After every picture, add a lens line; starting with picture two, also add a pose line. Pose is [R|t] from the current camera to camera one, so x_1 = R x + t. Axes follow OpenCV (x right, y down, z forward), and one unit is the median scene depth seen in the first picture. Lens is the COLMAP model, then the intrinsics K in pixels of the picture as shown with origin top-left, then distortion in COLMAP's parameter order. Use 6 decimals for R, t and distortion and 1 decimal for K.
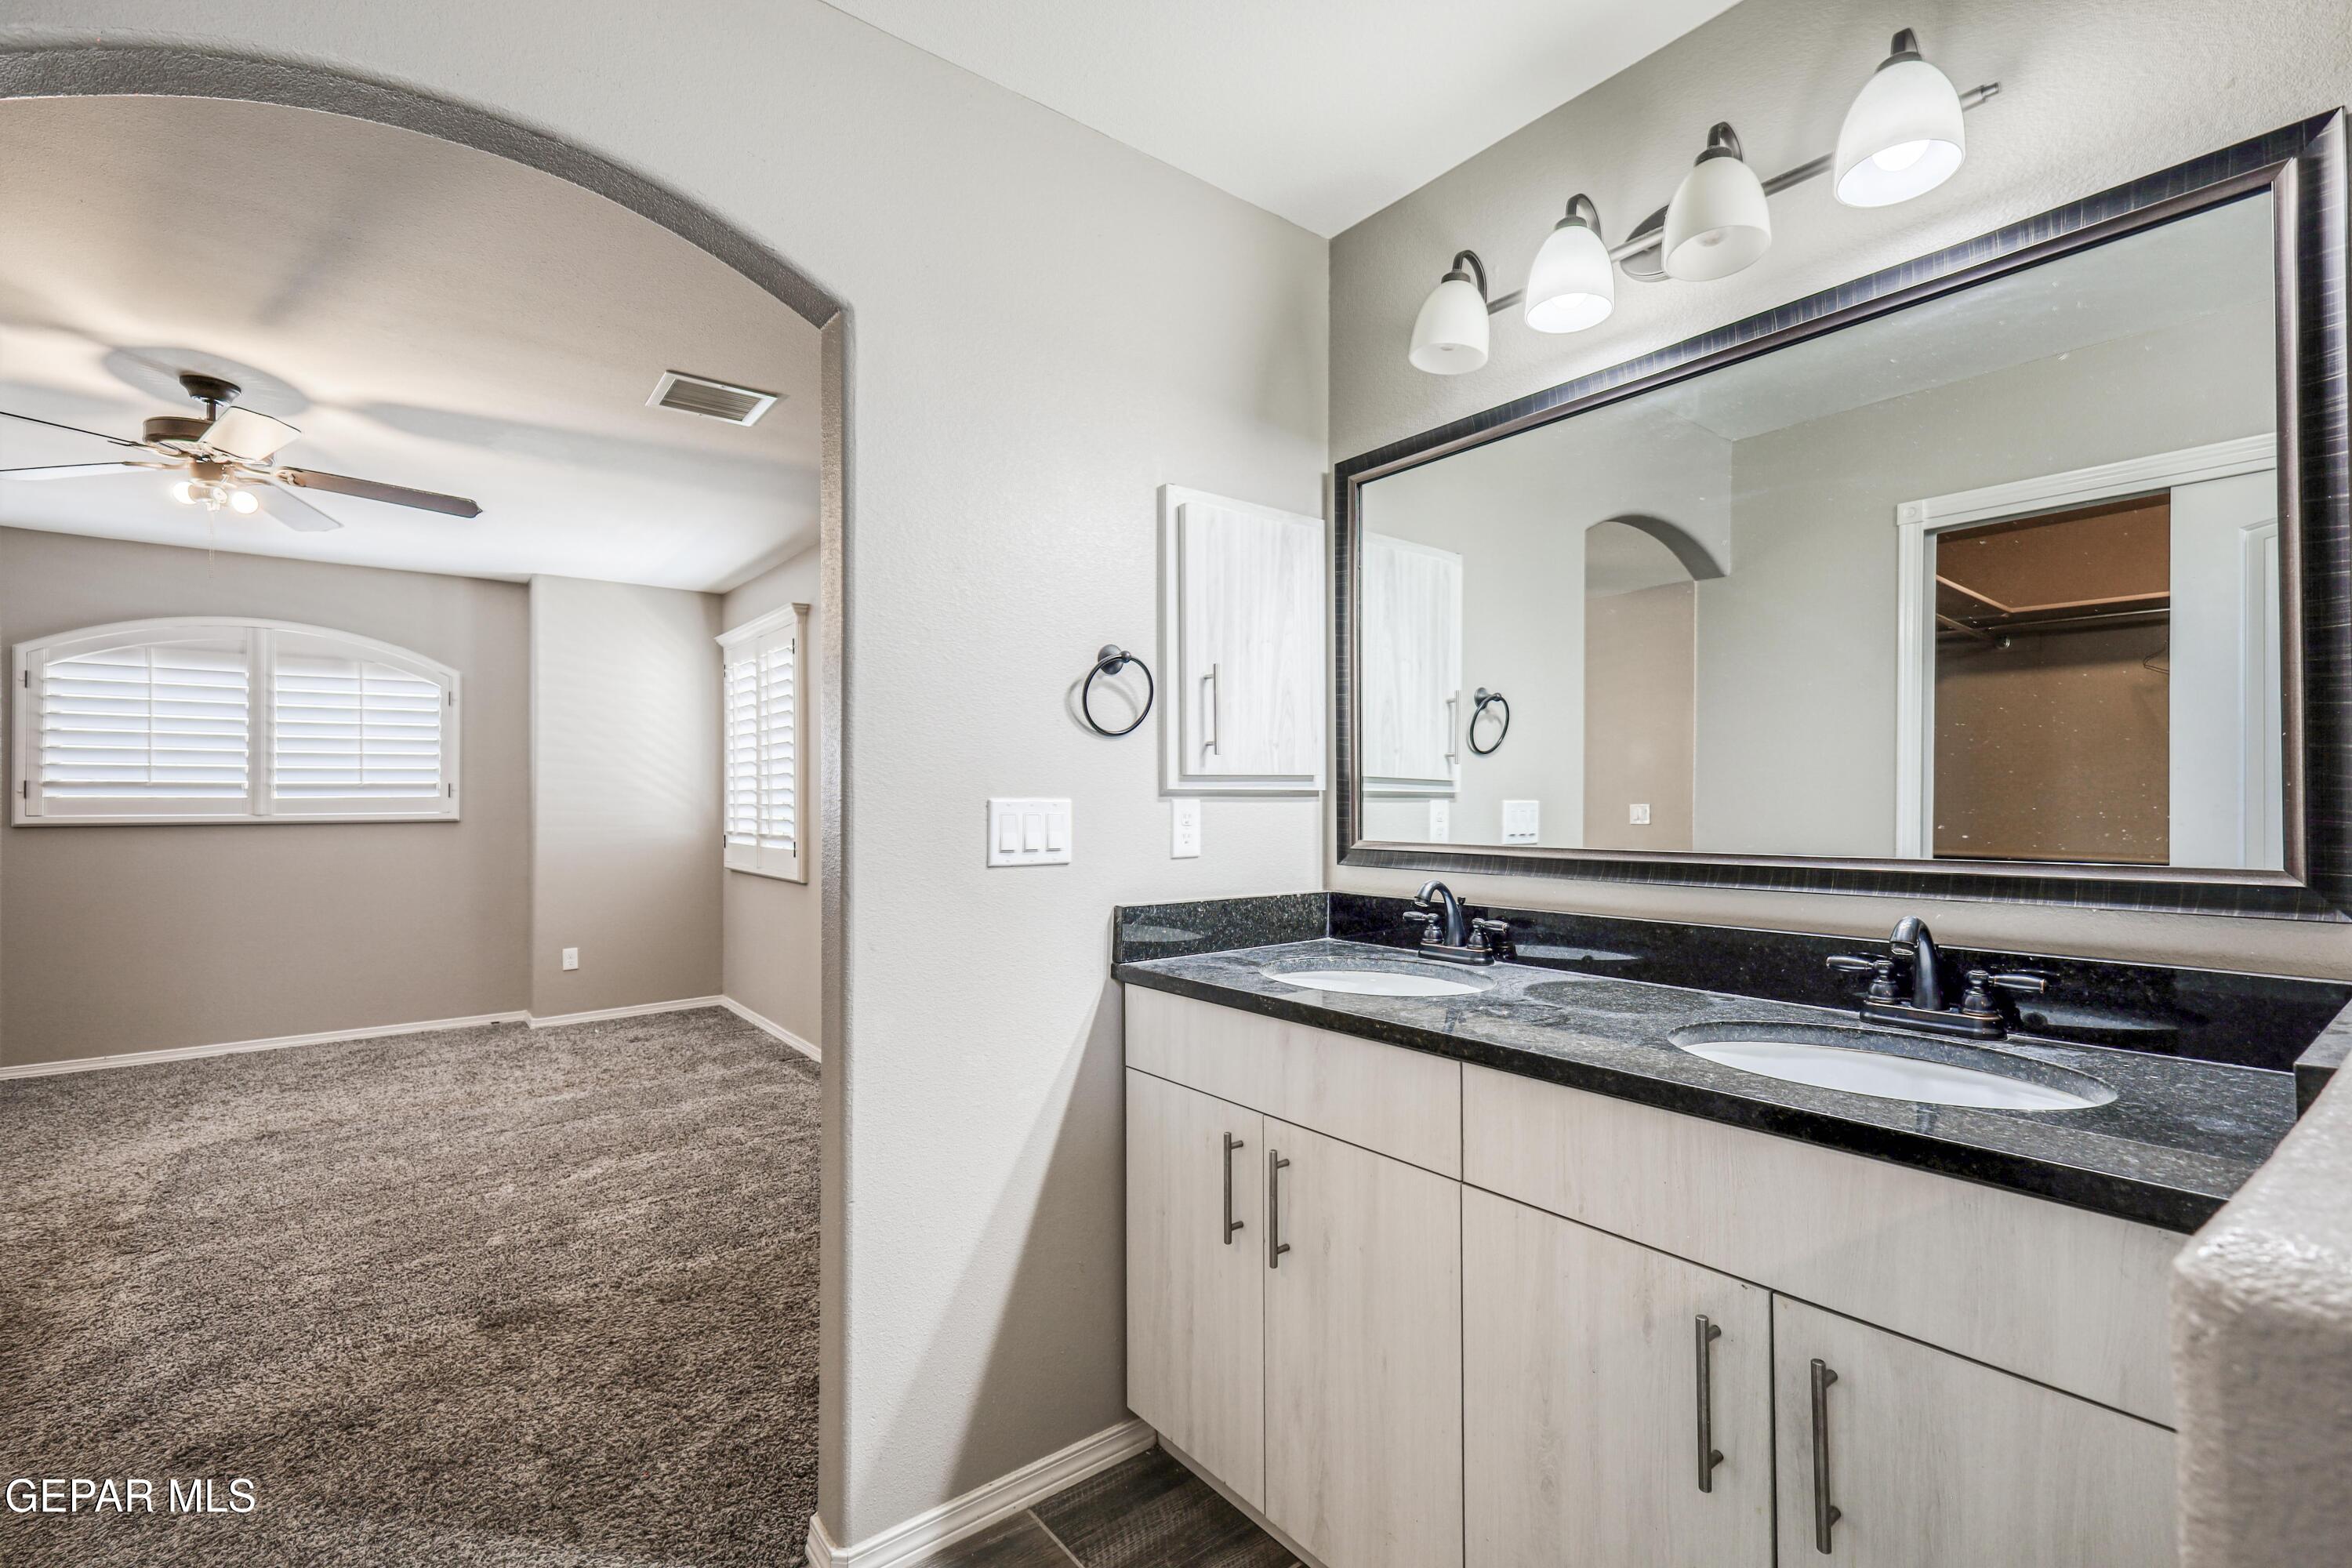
lens RADIAL K [[1037.0, 0, 1180.0], [0, 1037.0, 791.1], [0, 0, 1]] dist [-0.001278, 0.001780]
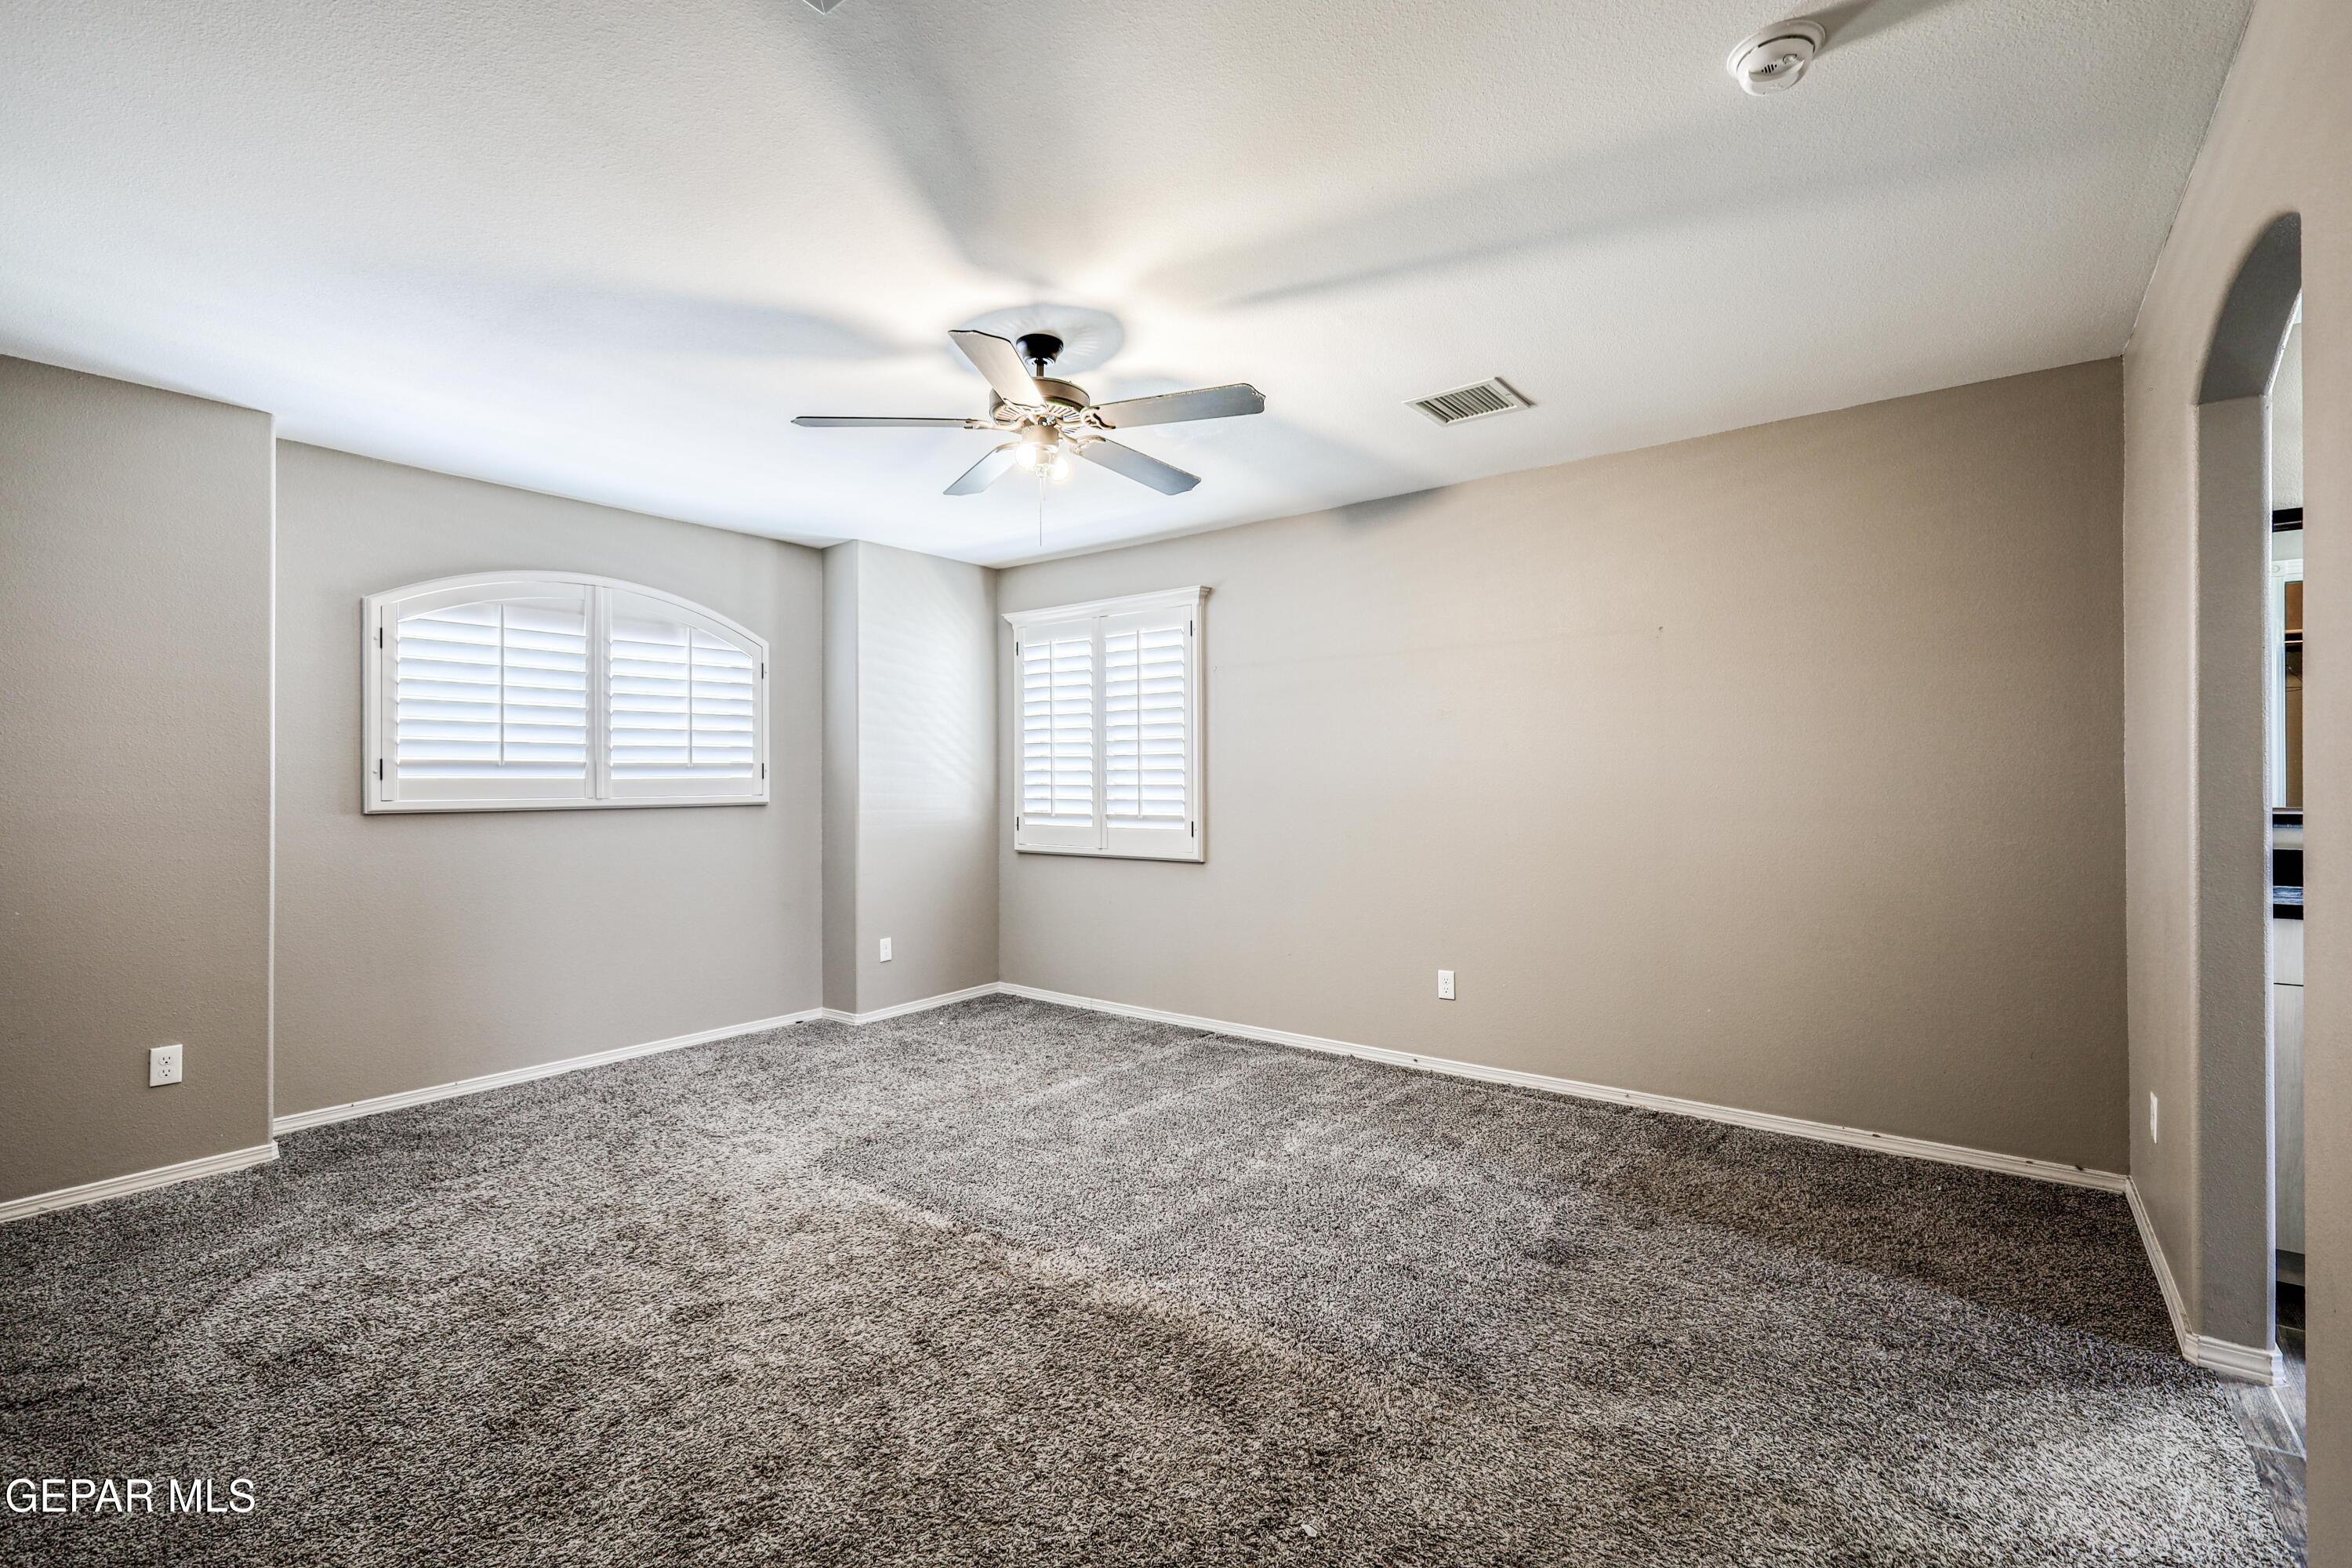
lens RADIAL K [[1037.0, 0, 1176.5], [0, 1037.0, 776.7], [0, 0, 1]] dist [-0.001278, 0.001780]
pose [[0.969470, -0.001766, 0.245202, -0.587173], [0.001094, 0.999995, 0.002877, 0.002658], [-0.245206, -0.002521, 0.969468, 0.022755]]
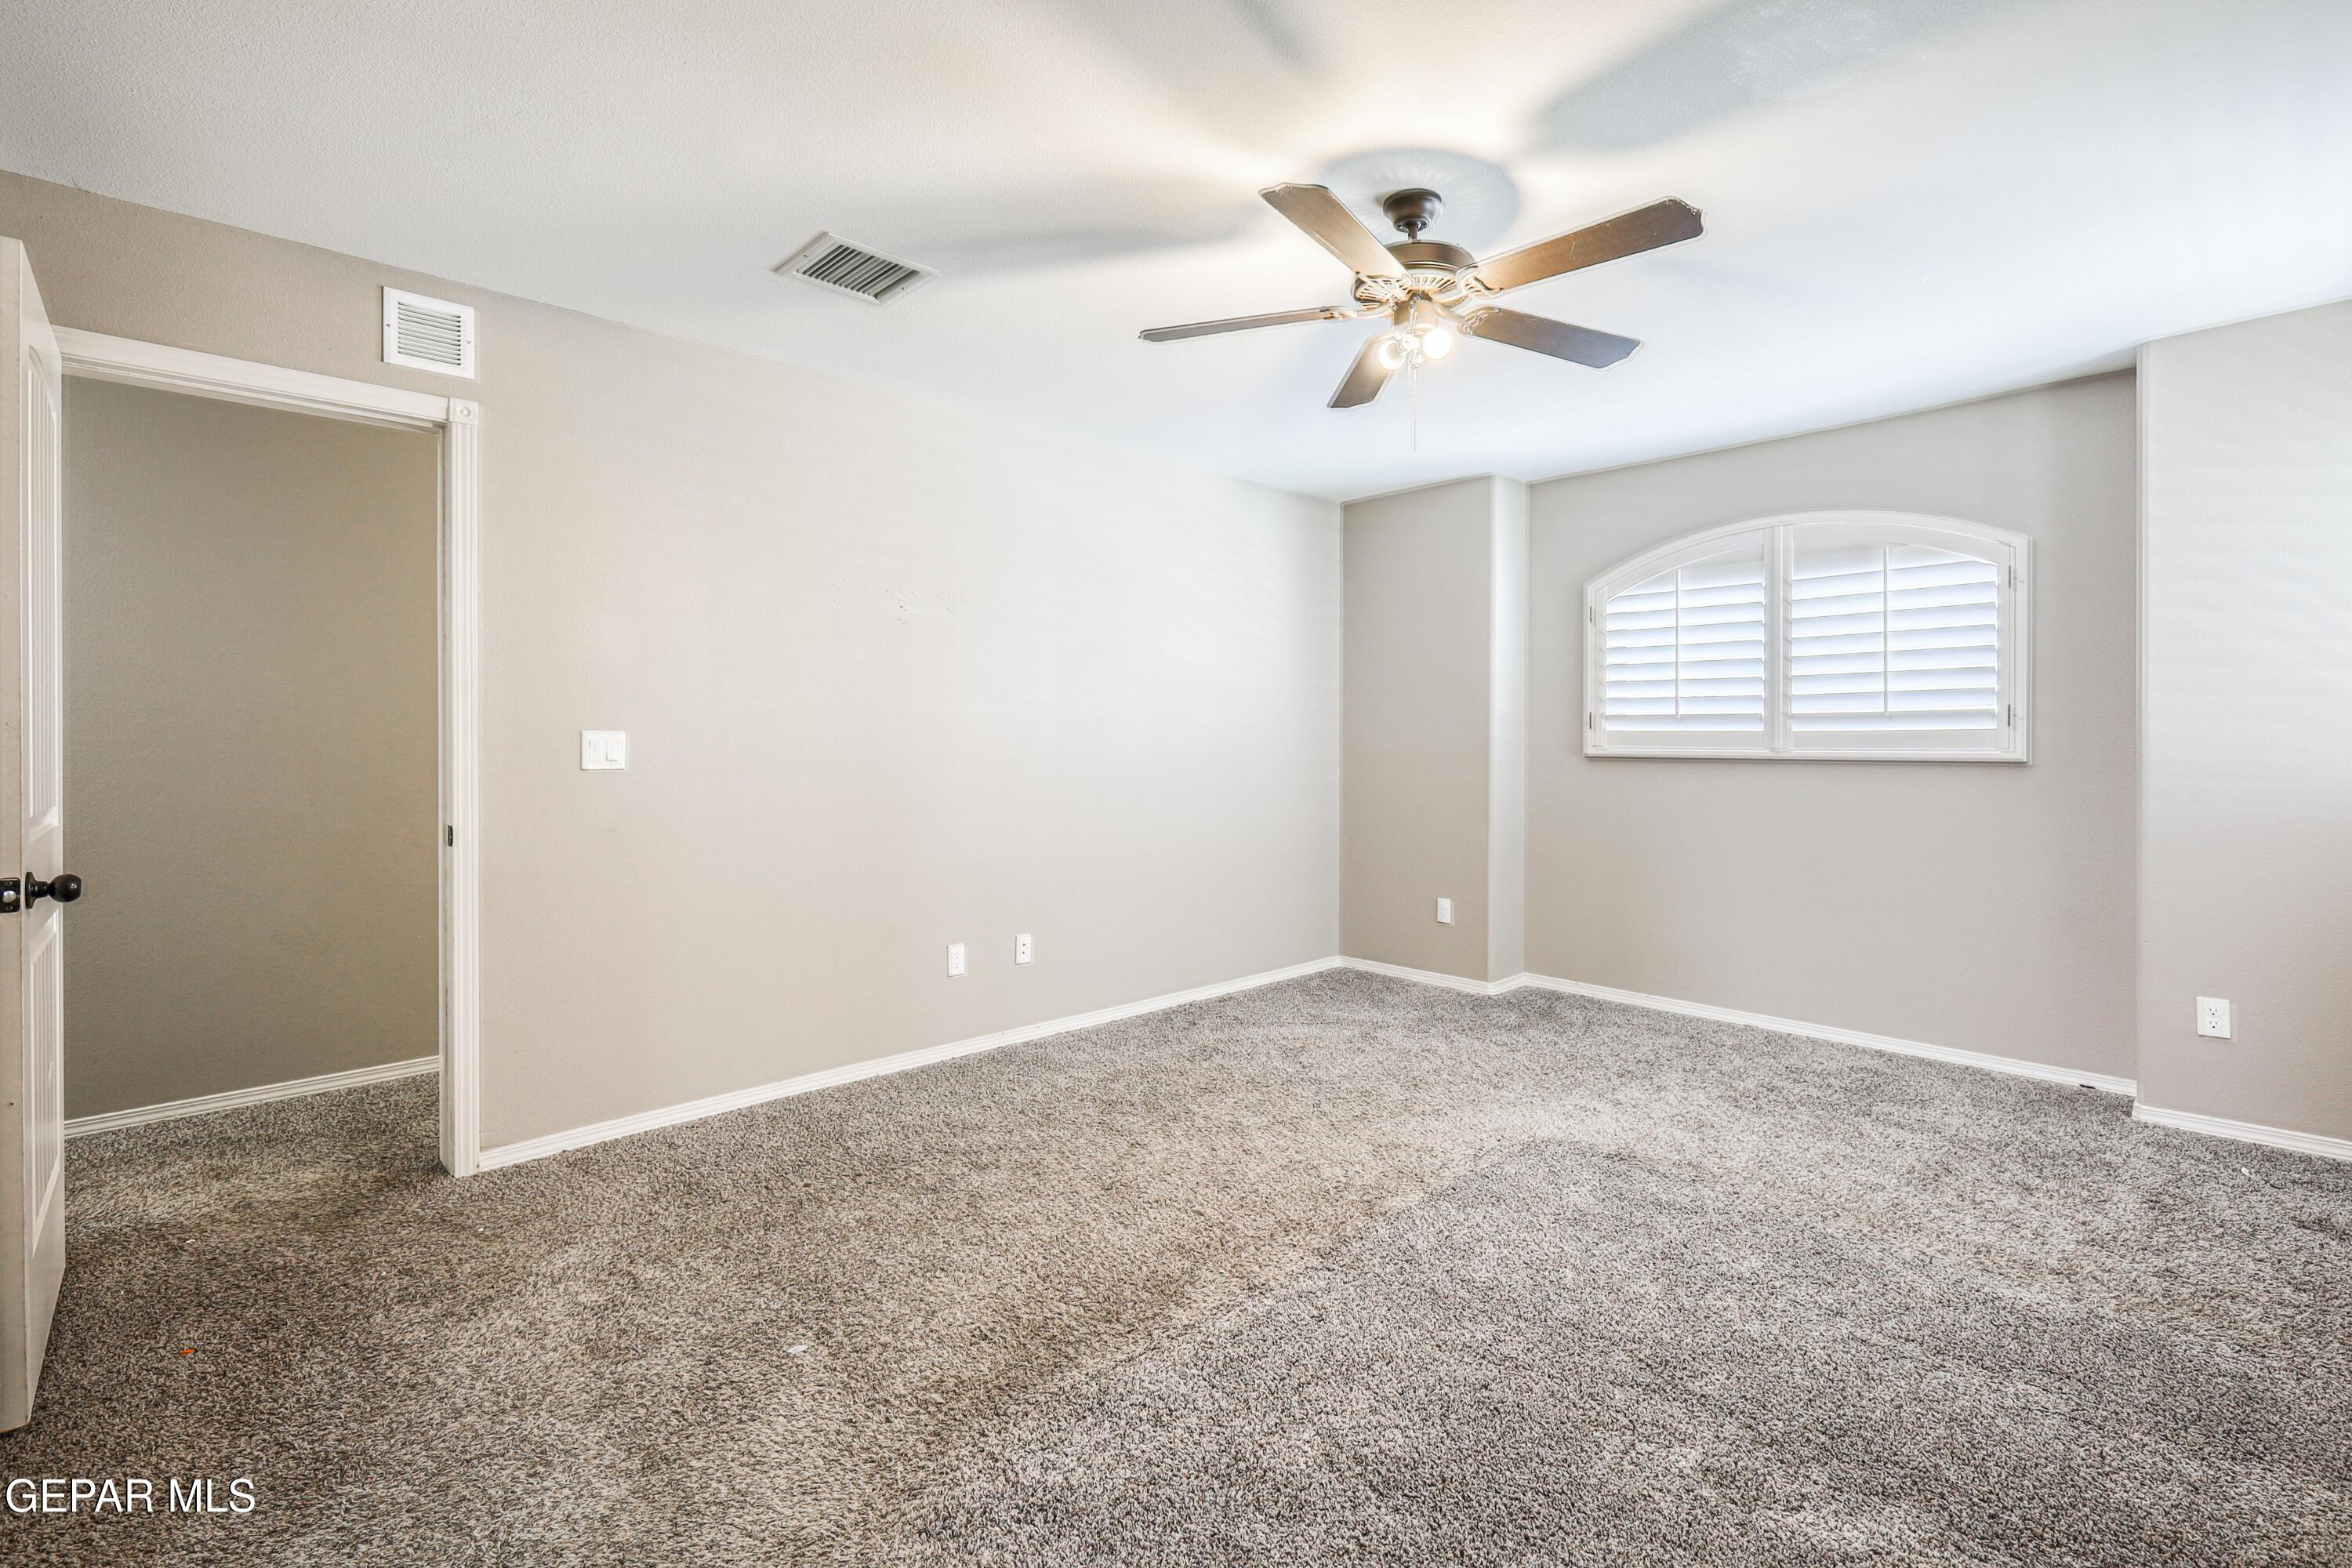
lens RADIAL K [[1037.0, 0, 1187.1], [0, 1037.0, 751.0], [0, 0, 1]] dist [-0.001278, 0.001780]
pose [[0.085332, 0.016966, -0.996208, -0.087077], [0.009538, 0.999795, 0.017844, 0.003786], [0.996307, -0.011025, 0.085152, 0.425219]]
